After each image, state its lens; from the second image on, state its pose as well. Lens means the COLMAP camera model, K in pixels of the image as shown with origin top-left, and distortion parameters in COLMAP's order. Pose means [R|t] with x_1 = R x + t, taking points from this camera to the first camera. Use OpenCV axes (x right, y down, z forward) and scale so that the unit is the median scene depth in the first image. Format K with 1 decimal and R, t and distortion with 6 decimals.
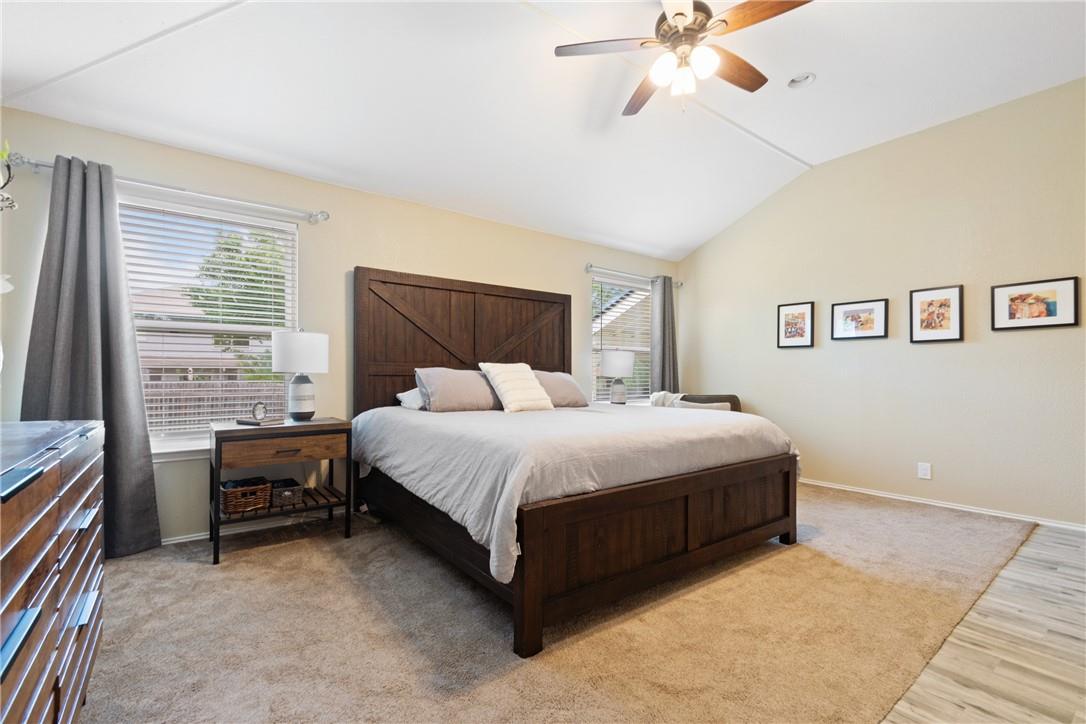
lens RADIAL K [[480.1, 0, 535.9], [0, 480.1, 369.8], [0, 0, 1]] dist [-0.001505, -0.000480]
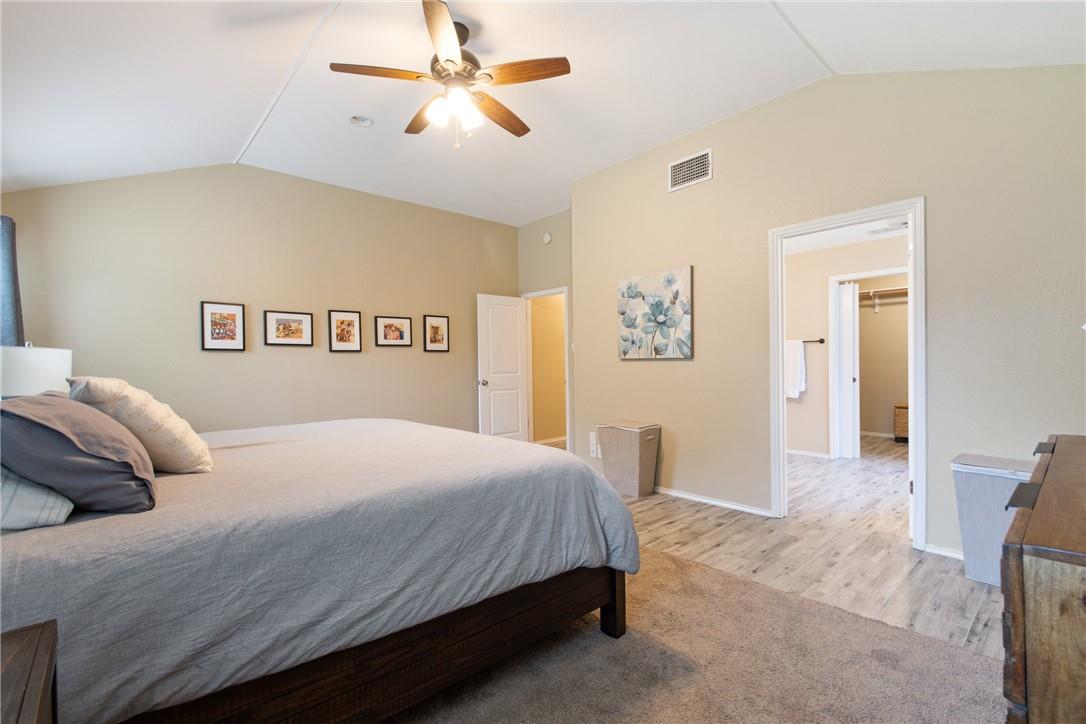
lens RADIAL K [[480.1, 0, 535.9], [0, 480.1, 369.8], [0, 0, 1]] dist [-0.001505, -0.000480]
pose [[-0.085193, -0.009583, 0.996318, -0.568094], [0.005333, 0.999935, 0.010073, -0.021622], [-0.996350, 0.006172, -0.085136, 0.648547]]
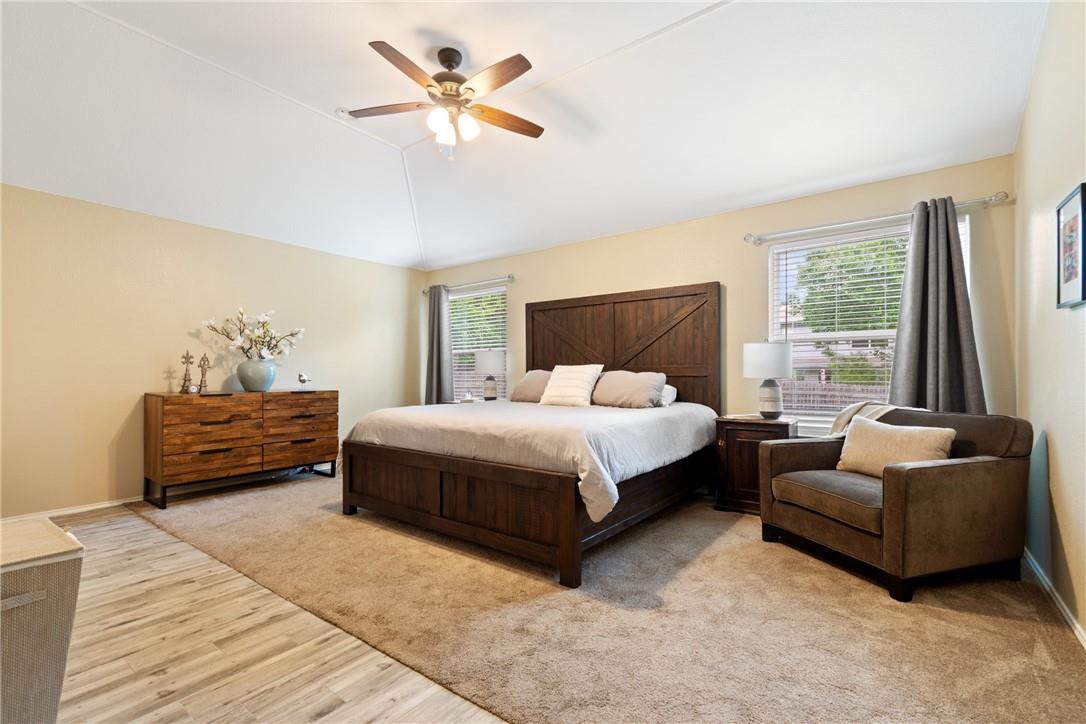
lens RADIAL K [[480.1, 0, 535.9], [0, 480.1, 369.8], [0, 0, 1]] dist [-0.001505, -0.000480]
pose [[0.273959, -0.011181, -0.961676, 1.074133], [0.008759, 0.999920, -0.009131, 0.007482], [0.961701, -0.005922, 0.274035, 0.611746]]
